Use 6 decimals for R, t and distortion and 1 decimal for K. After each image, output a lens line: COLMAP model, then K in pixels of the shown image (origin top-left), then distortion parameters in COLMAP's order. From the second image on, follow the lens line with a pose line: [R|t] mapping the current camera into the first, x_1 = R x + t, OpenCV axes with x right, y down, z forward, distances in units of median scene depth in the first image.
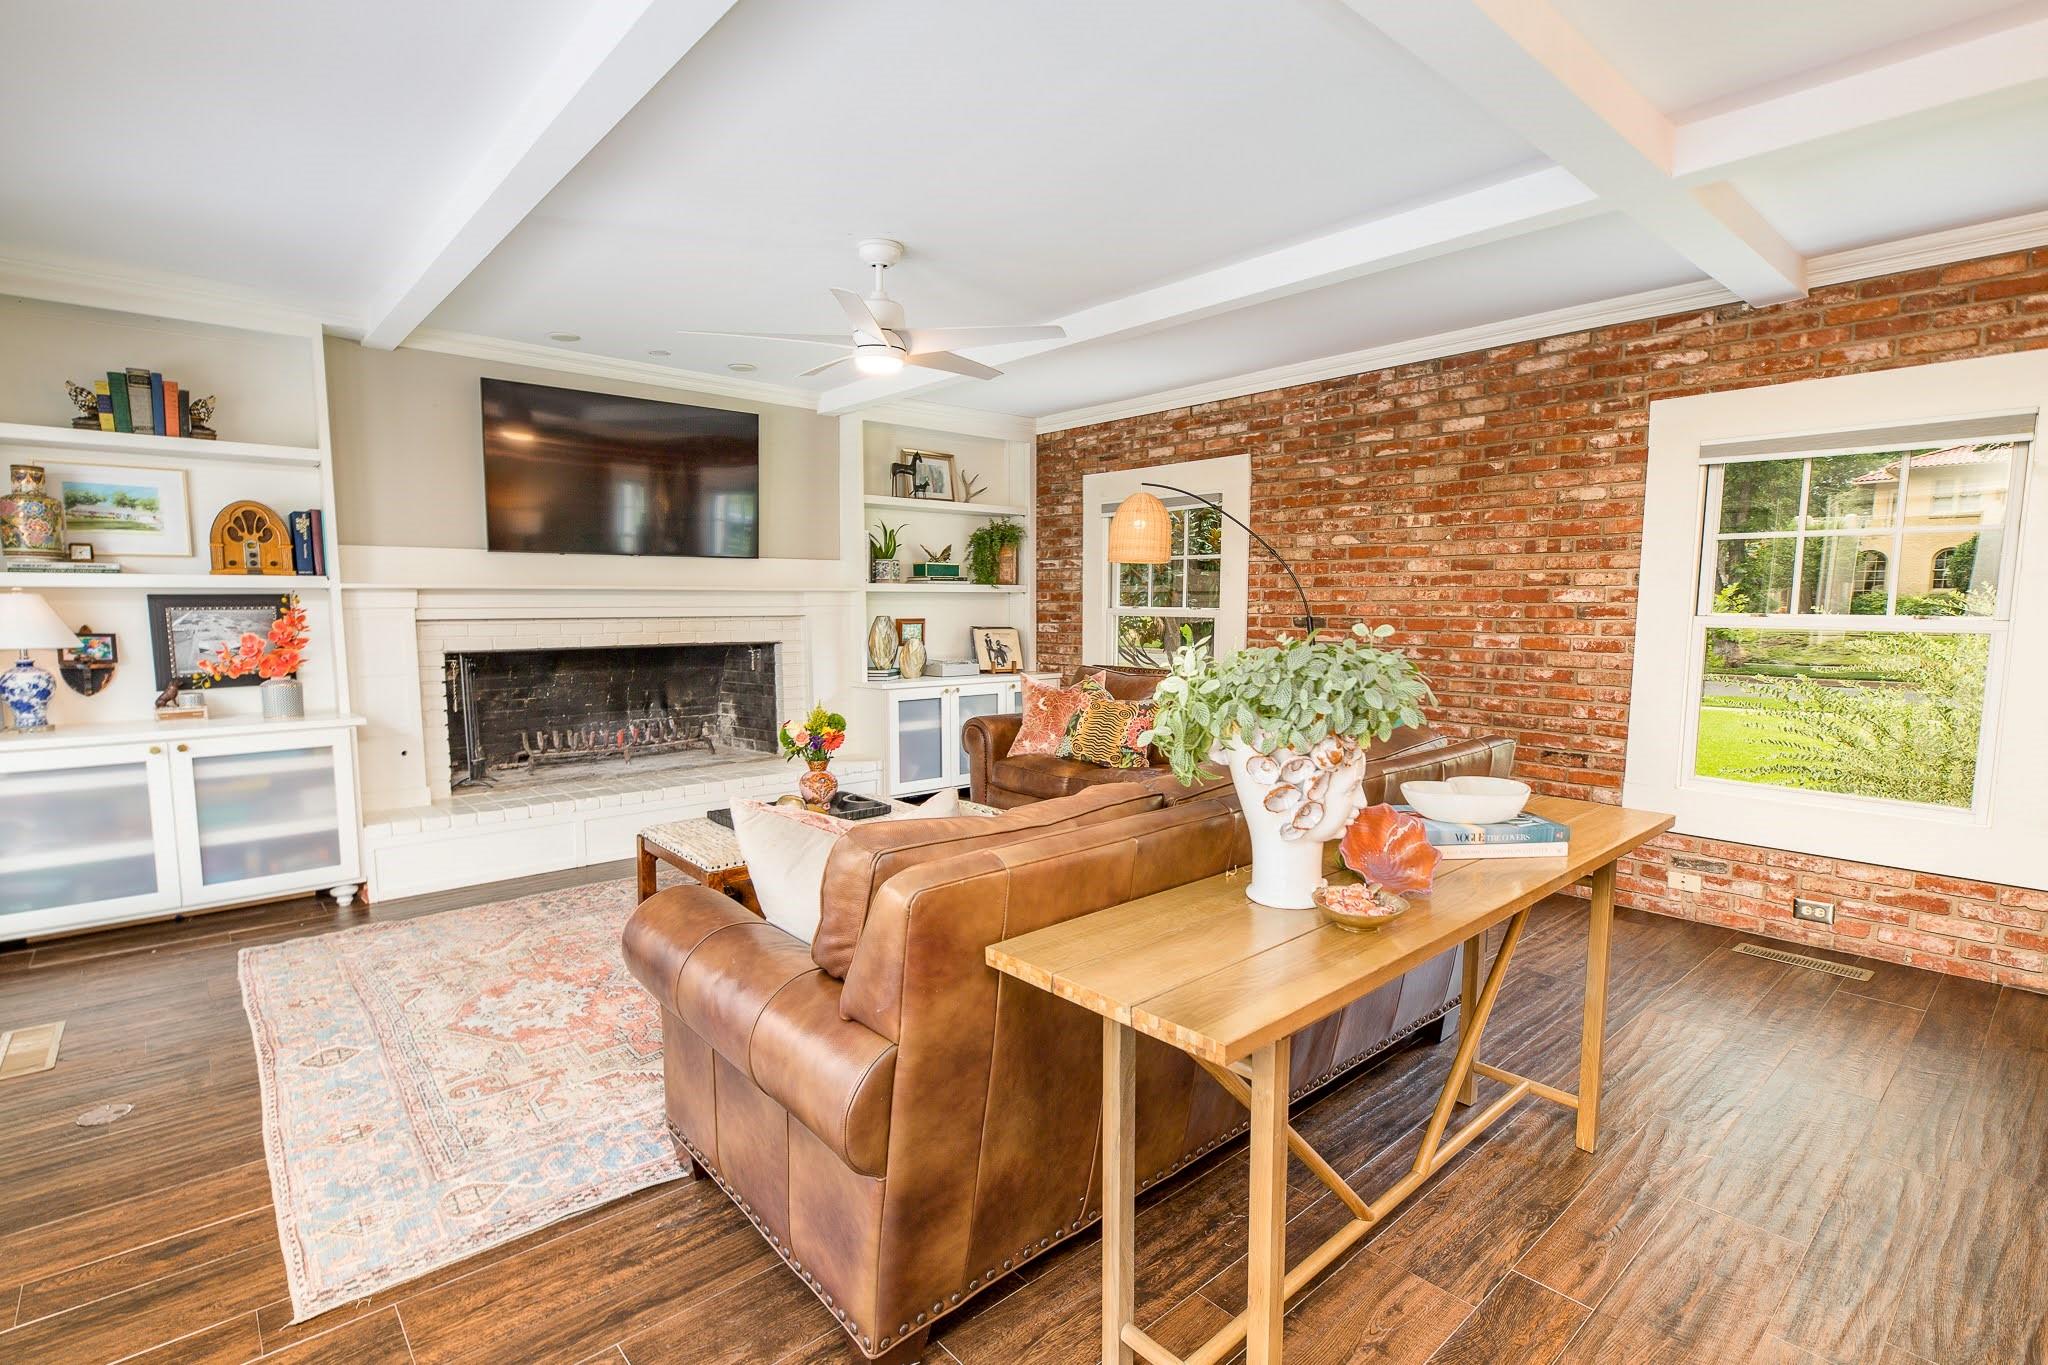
lens RADIAL K [[968.0, 0, 1006.1], [0, 968.0, 700.0], [0, 0, 1]] dist [0.000967, -0.000780]
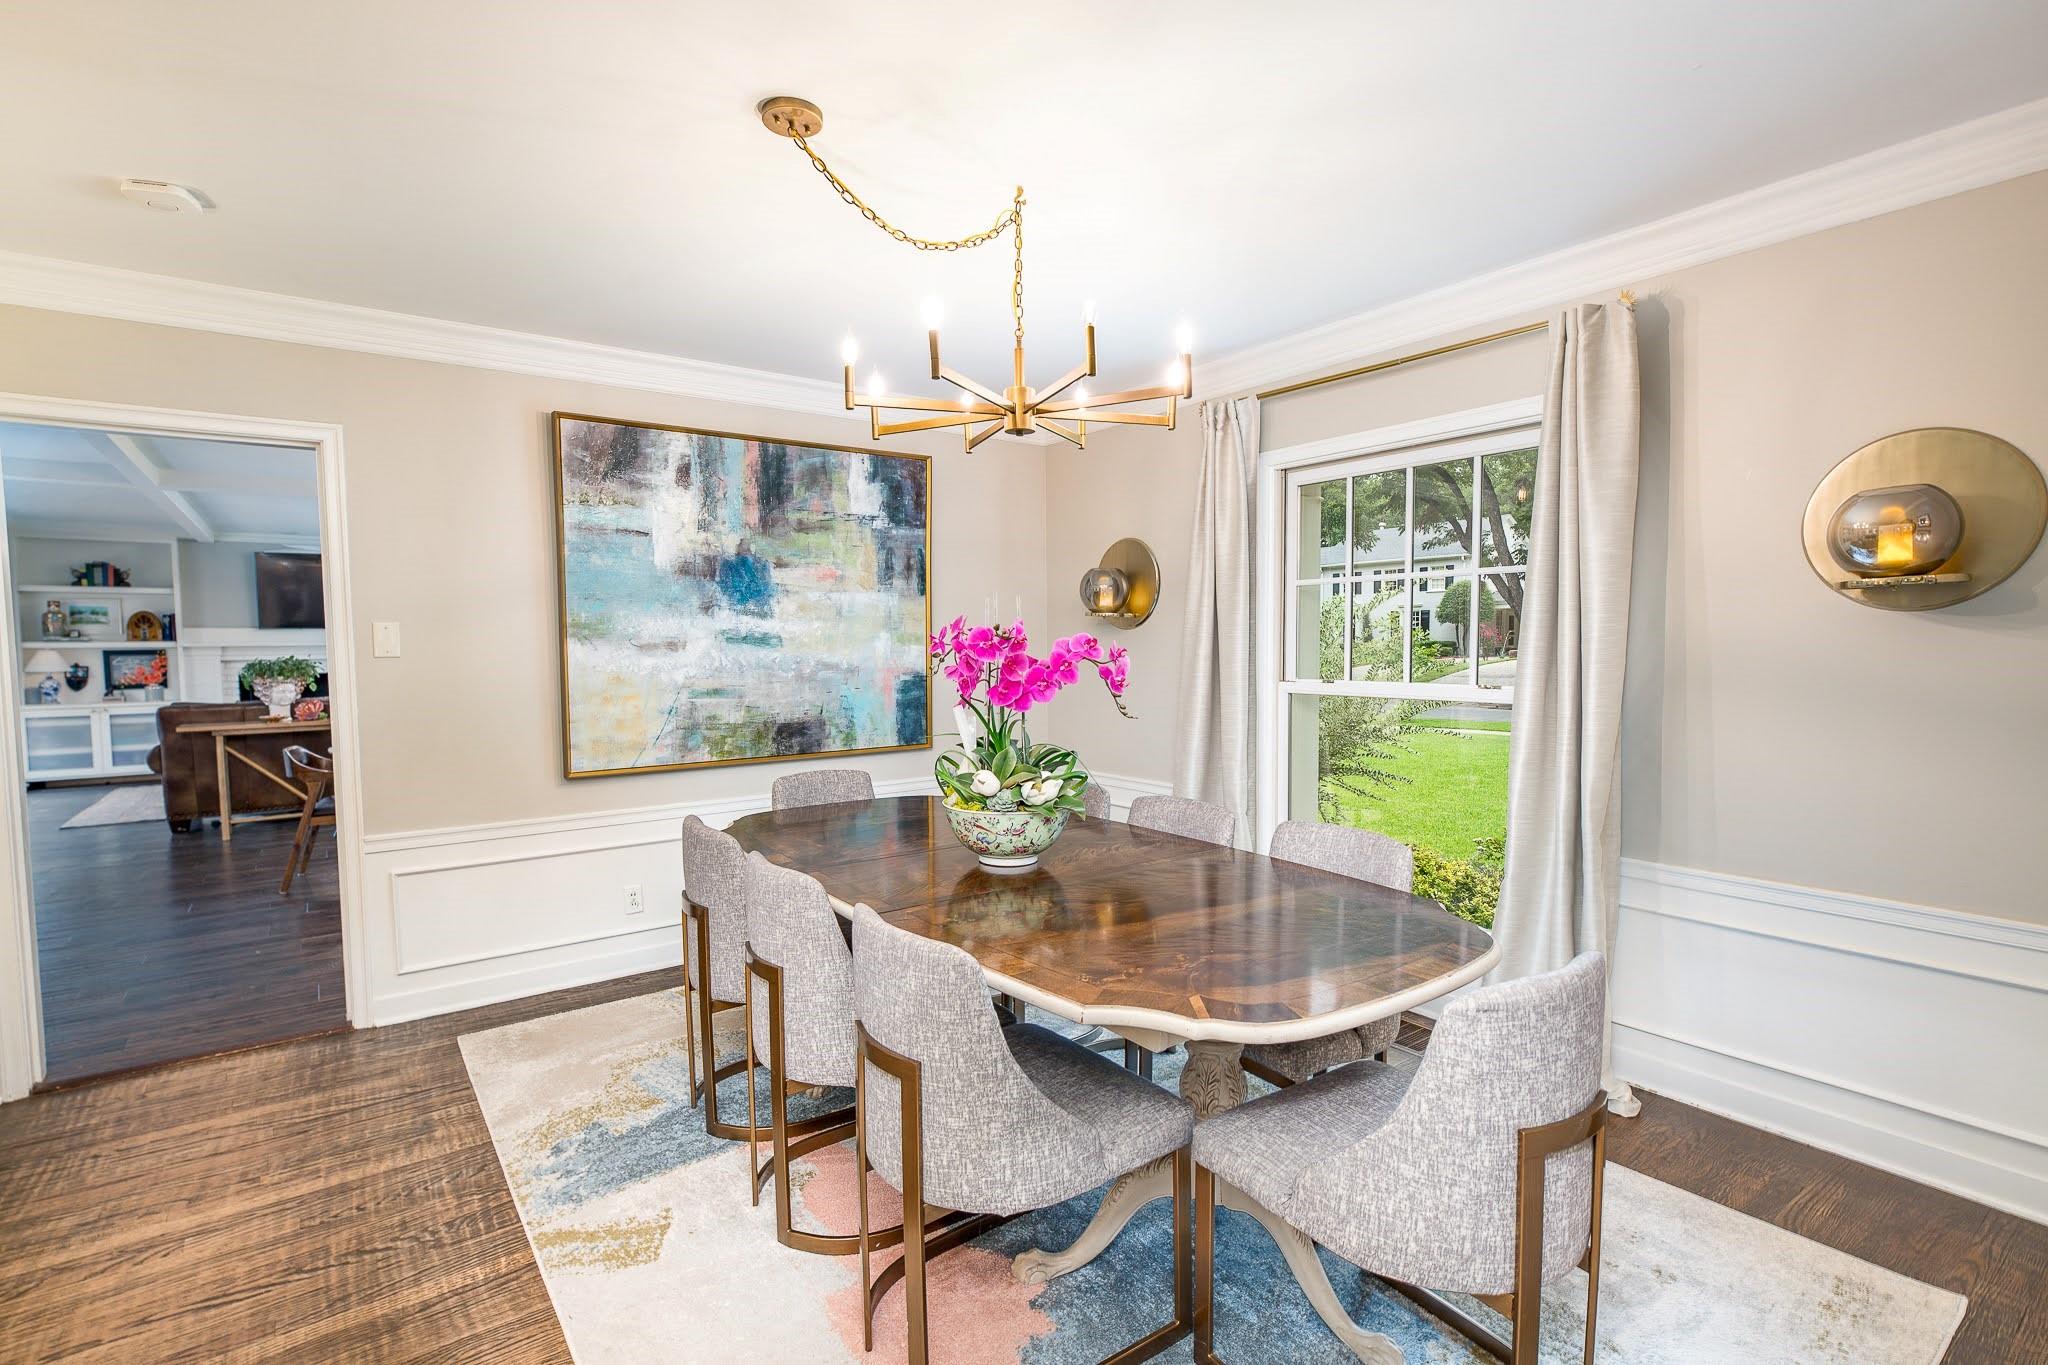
lens RADIAL K [[968.0, 0, 1006.1], [0, 968.0, 700.0], [0, 0, 1]] dist [0.000967, -0.000780]
pose [[0.995791, -0.005176, -0.091509, 1.434281], [0.000908, 0.998912, -0.046621, 0.117818], [0.091651, 0.046342, 0.994712, -1.082660]]
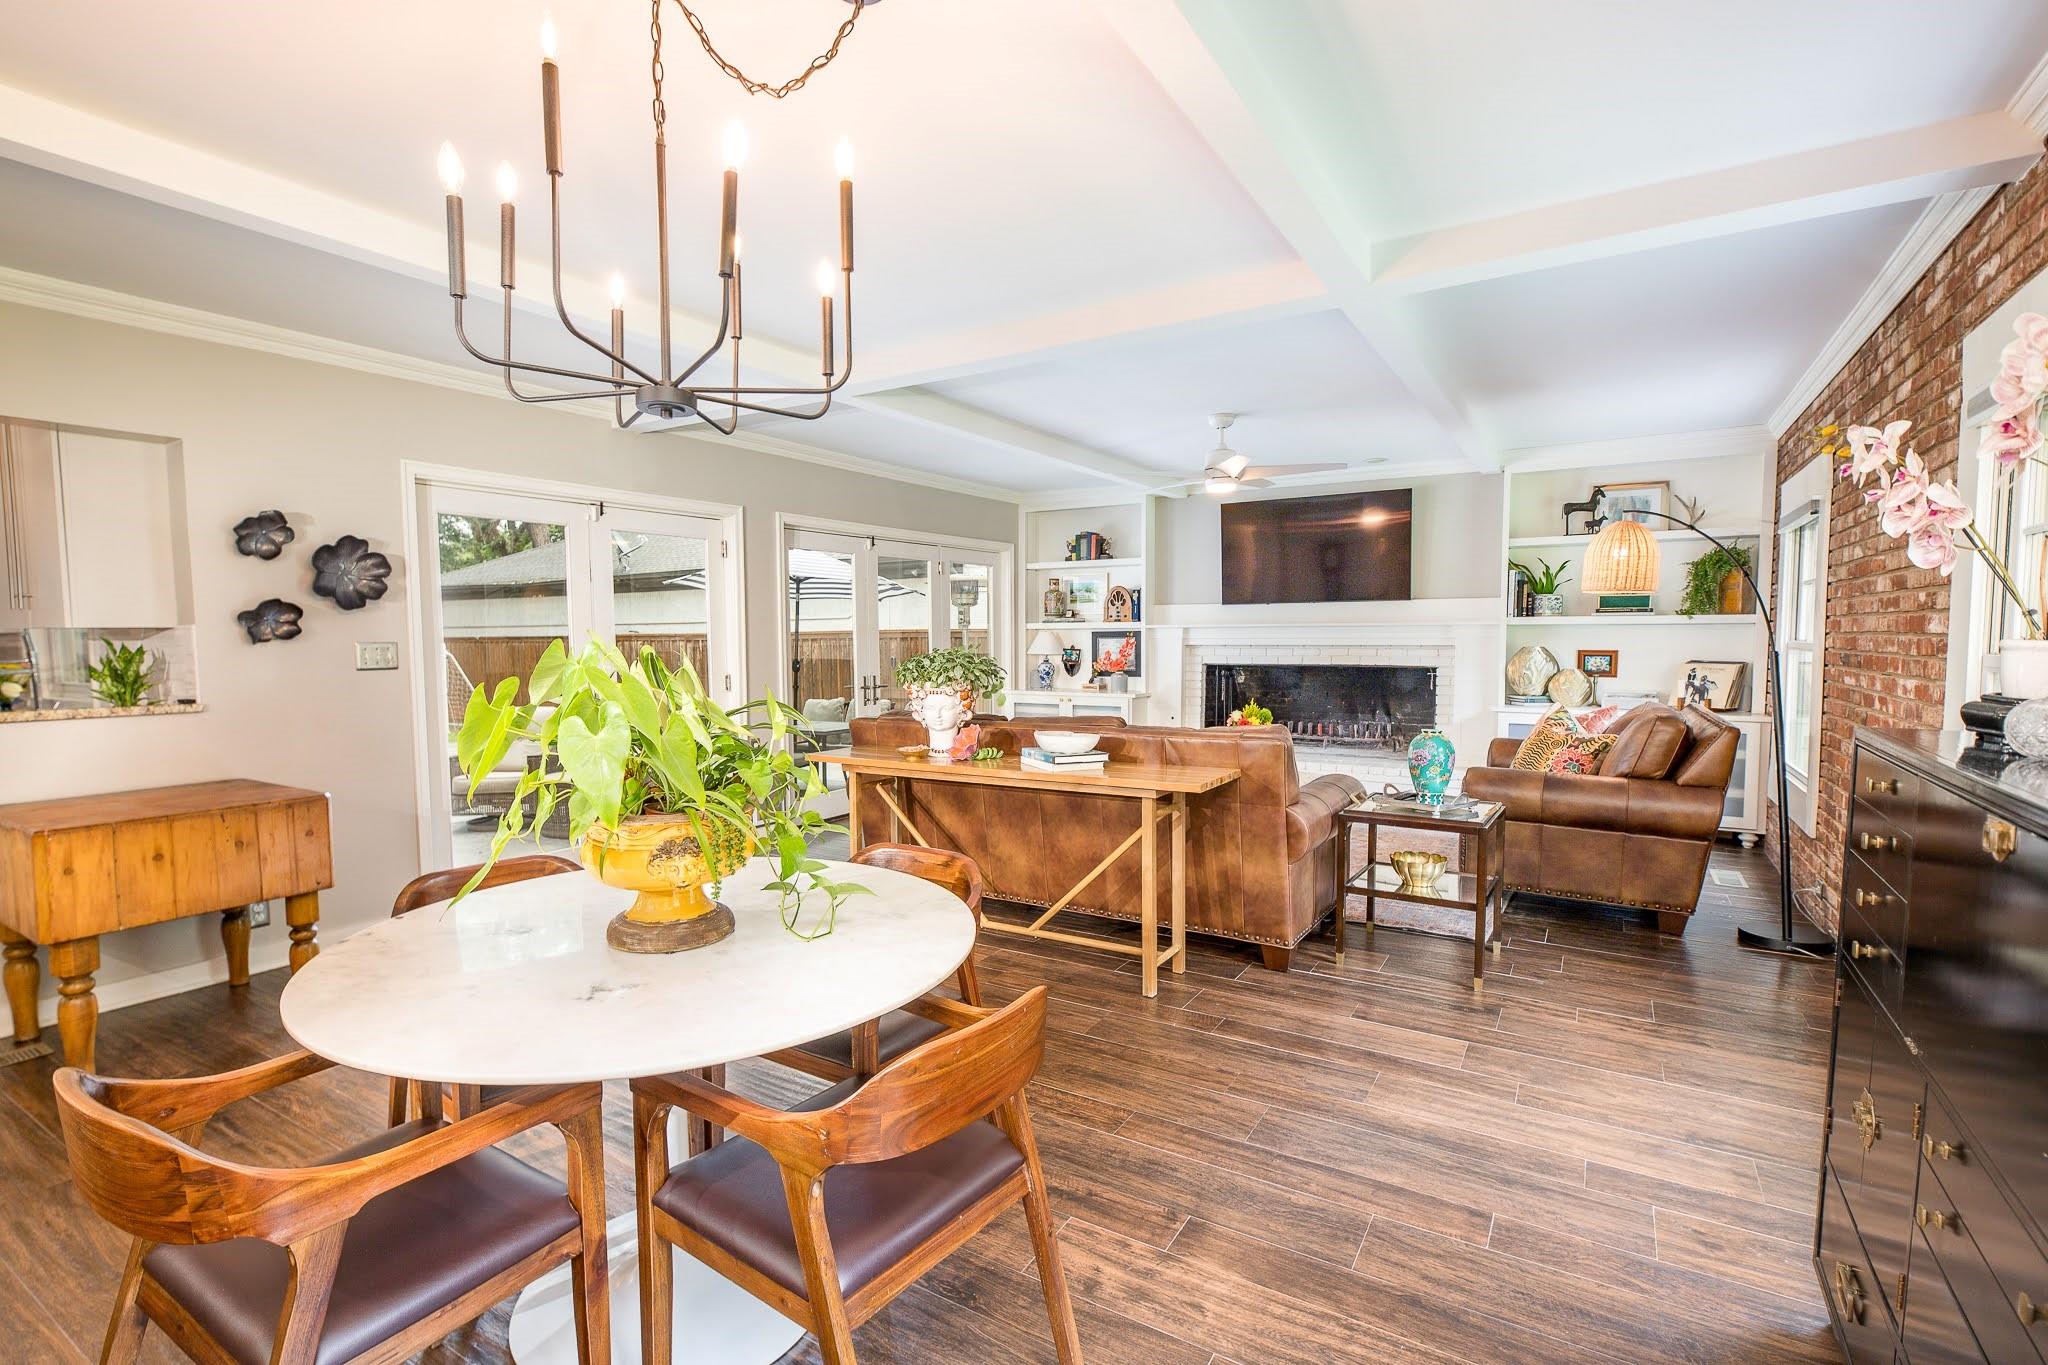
lens RADIAL K [[968.0, 0, 1006.1], [0, 968.0, 700.0], [0, 0, 1]] dist [0.000967, -0.000780]
pose [[0.285318, 0.063631, -0.956318, 1.039781], [-0.094518, 0.994798, 0.037992, -0.018055], [0.953761, 0.079549, 0.289848, 0.175672]]
